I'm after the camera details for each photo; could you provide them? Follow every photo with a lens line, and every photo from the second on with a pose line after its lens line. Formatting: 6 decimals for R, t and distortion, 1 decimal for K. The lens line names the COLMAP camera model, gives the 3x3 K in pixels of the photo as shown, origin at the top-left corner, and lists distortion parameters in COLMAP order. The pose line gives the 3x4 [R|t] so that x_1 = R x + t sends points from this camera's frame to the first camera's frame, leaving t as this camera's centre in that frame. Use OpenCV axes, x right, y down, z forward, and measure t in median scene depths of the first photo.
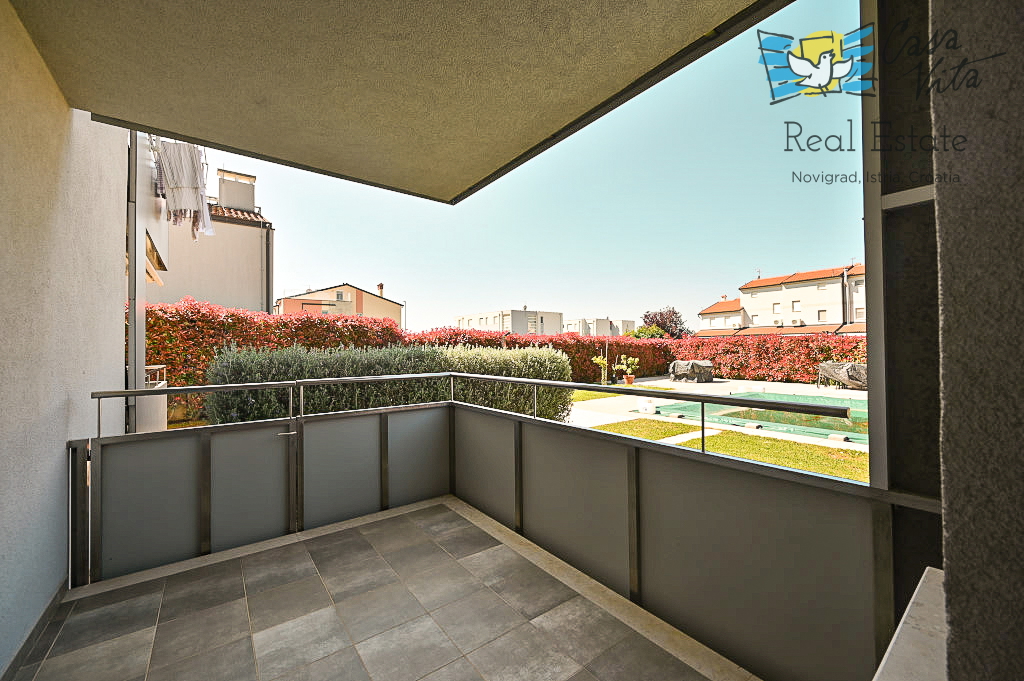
lens RADIAL K [[403.1, 0, 515.3], [0, 403.1, 341.9], [0, 0, 1]] dist [-0.007275, 0.000019]
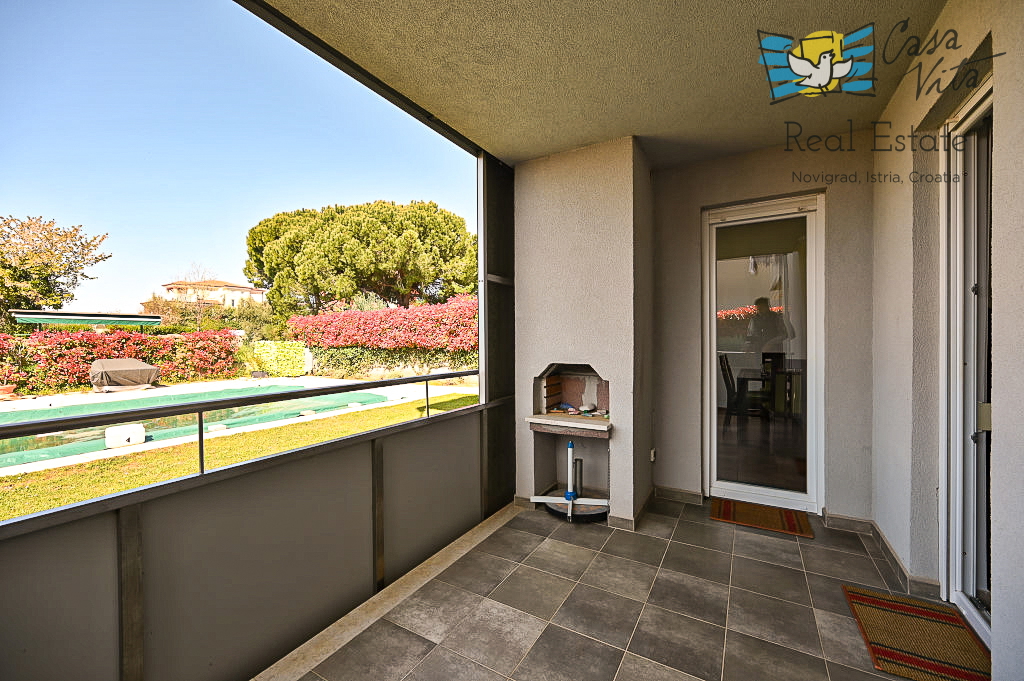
lens RADIAL K [[403.1, 0, 515.3], [0, 403.1, 341.9], [0, 0, 1]] dist [-0.007275, 0.000019]
pose [[-0.381404, 0.007219, 0.924380, -0.836451], [-0.000773, 0.999967, -0.008128, 0.026533], [-0.924408, -0.003815, -0.381386, 1.145943]]
